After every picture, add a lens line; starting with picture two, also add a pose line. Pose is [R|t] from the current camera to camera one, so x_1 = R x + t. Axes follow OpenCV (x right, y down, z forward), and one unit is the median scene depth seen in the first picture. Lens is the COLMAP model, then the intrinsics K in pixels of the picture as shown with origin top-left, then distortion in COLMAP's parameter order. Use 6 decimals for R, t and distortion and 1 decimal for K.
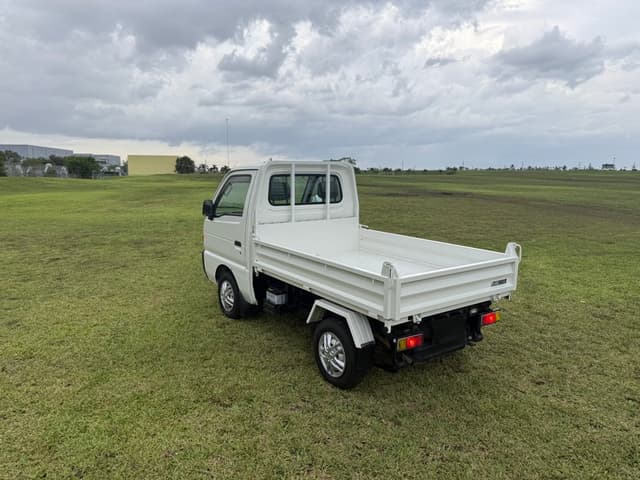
lens RADIAL K [[455.4, 0, 318.6], [0, 455.4, 236.1], [0, 0, 1]] dist [0.028472, -0.027970]
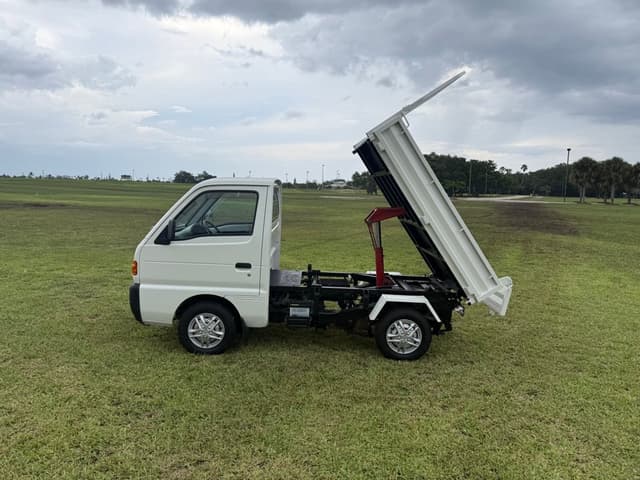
lens RADIAL K [[455.4, 0, 314.8], [0, 455.4, 246.6], [0, 0, 1]] dist [0.028472, -0.027970]
pose [[0.570624, -0.096027, 0.815578, -0.828715], [0.093463, 0.994281, 0.051676, -0.055223], [-0.815876, 0.046739, 0.576335, 0.346878]]
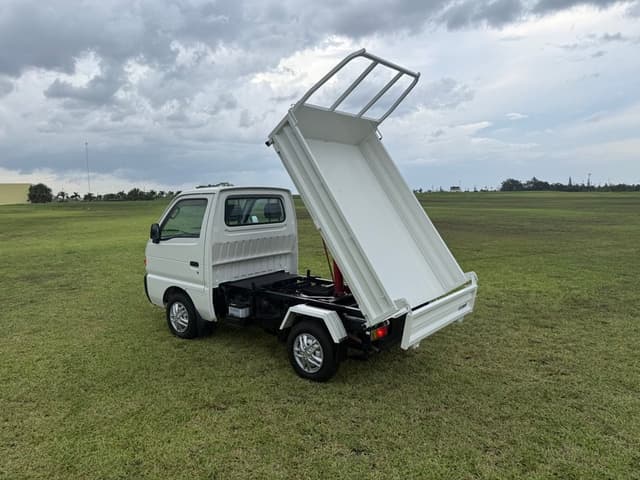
lens RADIAL K [[455.4, 0, 322.7], [0, 455.4, 238.2], [0, 0, 1]] dist [0.028472, -0.027970]
pose [[0.961076, -0.044526, 0.272673, -0.174576], [0.057996, 0.997452, -0.041537, 0.017495], [-0.270129, 0.055734, 0.961210, -0.088857]]
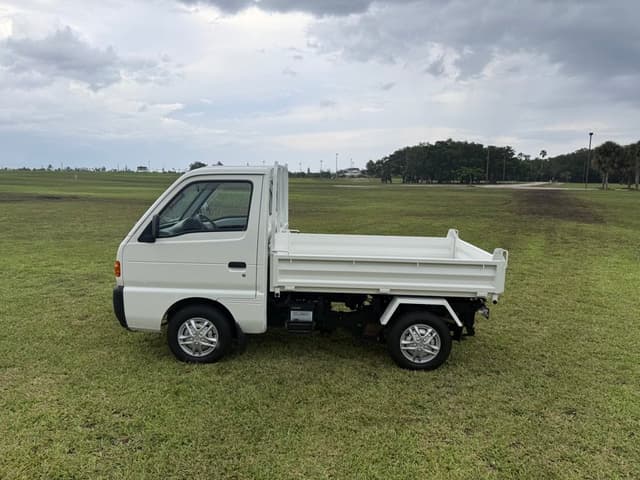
lens RADIAL K [[455.4, 0, 313.2], [0, 455.4, 242.0], [0, 0, 1]] dist [0.028472, -0.027970]
pose [[0.599099, -0.111198, 0.792916, -0.728667], [0.102897, 0.992790, 0.061484, -0.059759], [-0.794036, 0.044753, 0.606221, 0.390323]]
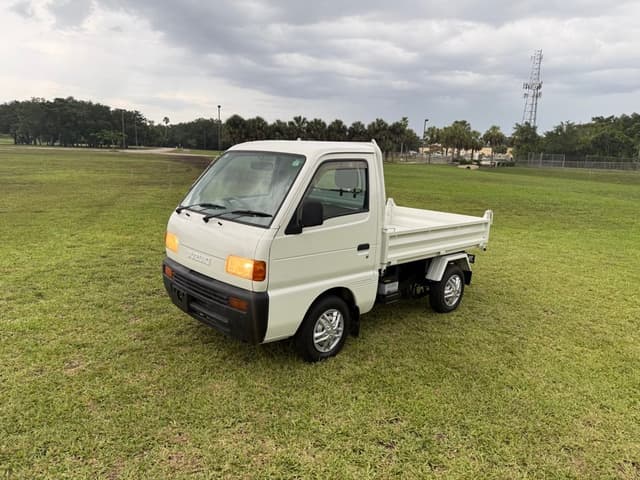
lens RADIAL K [[455.4, 0, 318.9], [0, 455.4, 241.7], [0, 0, 1]] dist [0.028472, -0.027970]
pose [[-0.144218, -0.202063, 0.968696, -0.920394], [0.096841, 0.971349, 0.217034, -0.170432], [-0.984796, 0.125109, -0.120518, 1.156134]]
